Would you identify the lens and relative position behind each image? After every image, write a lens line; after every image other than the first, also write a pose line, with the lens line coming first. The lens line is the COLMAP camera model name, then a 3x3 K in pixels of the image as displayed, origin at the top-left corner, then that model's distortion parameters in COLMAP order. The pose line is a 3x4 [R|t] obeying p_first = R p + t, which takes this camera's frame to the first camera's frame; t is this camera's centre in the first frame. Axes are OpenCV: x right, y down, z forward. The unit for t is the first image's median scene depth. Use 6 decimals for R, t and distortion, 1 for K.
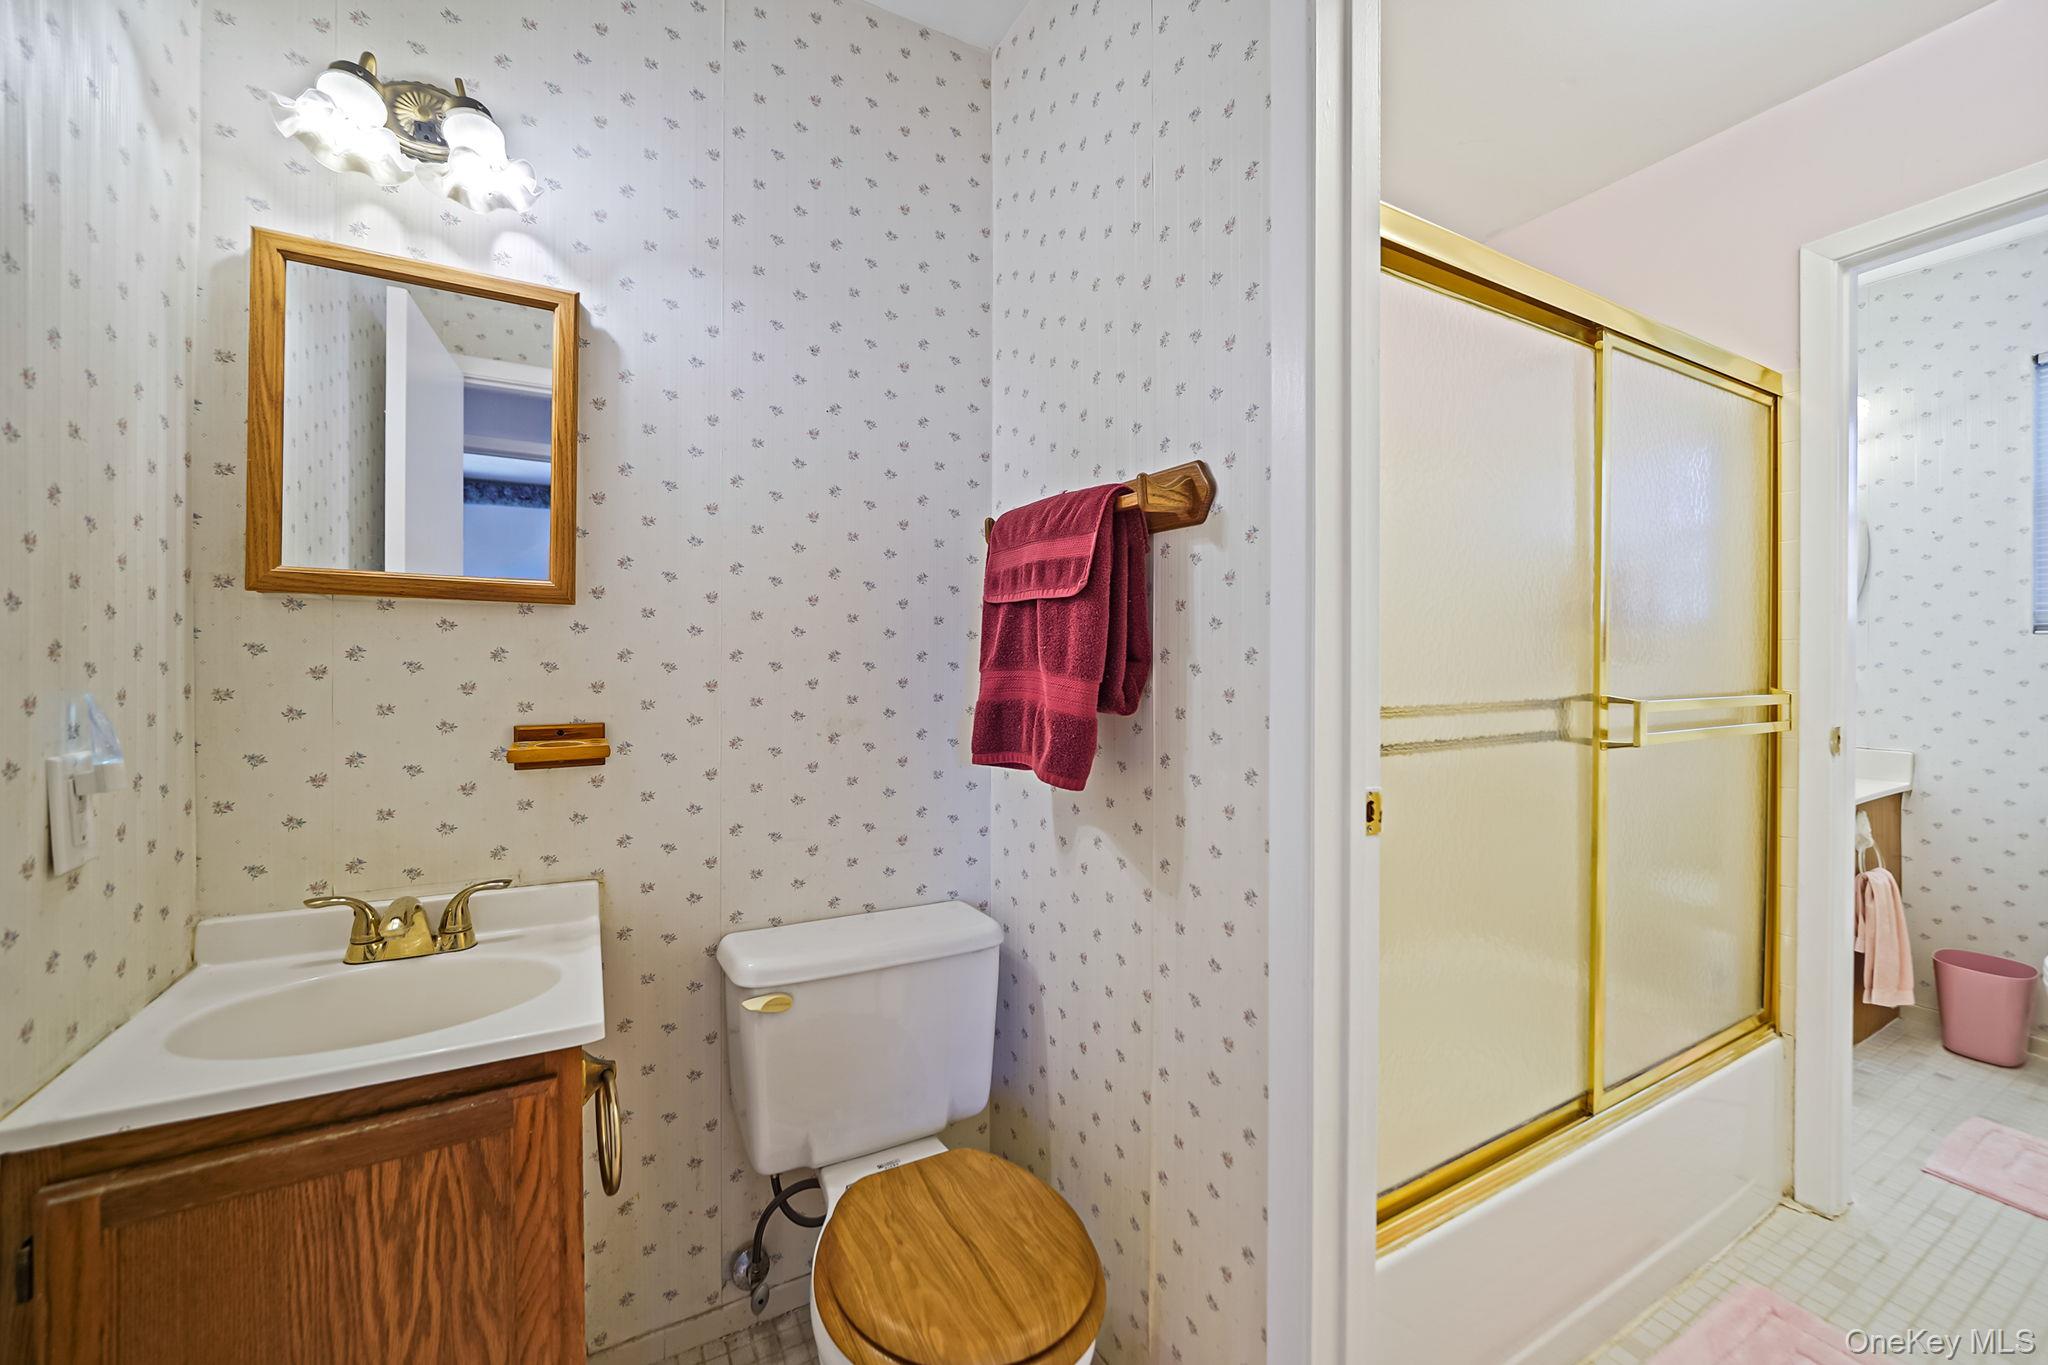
lens RADIAL K [[806.6, 0, 1025.5], [0, 806.6, 672.9], [0, 0, 1]] dist [0.001060, 0.000706]
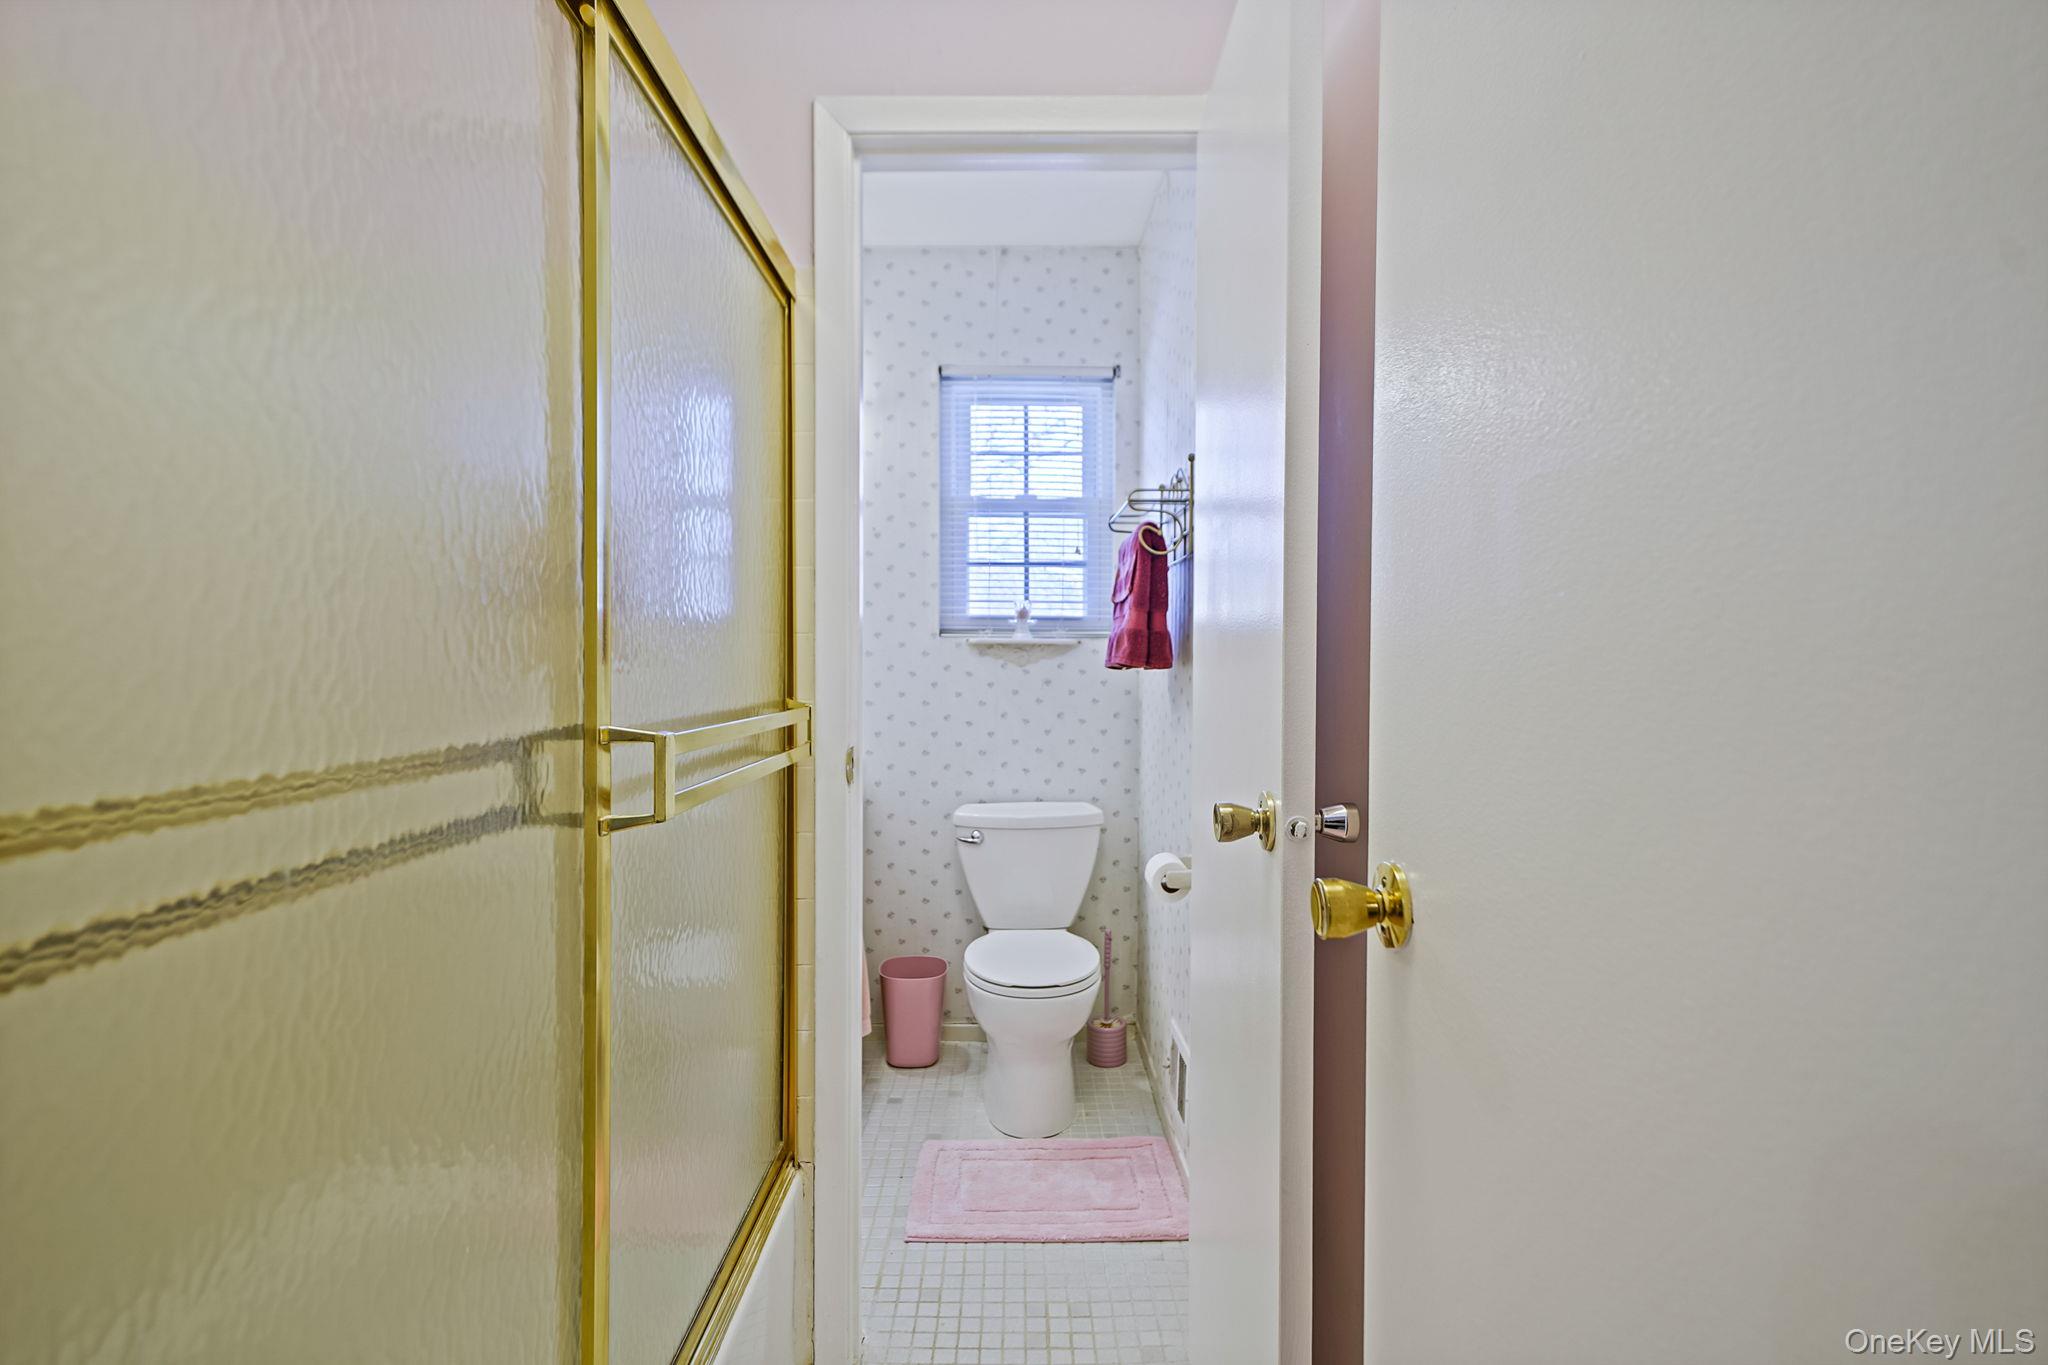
lens RADIAL K [[940.7, 0, 1022.5], [0, 940.7, 681.2], [0, 0, 1]] dist [0.000344, -0.000021]
pose [[0.457633, -0.011718, 0.889064, 0.267017], [0.004418, 0.999931, 0.010905, -0.005302], [-0.889130, -0.001062, 0.457653, 0.424256]]
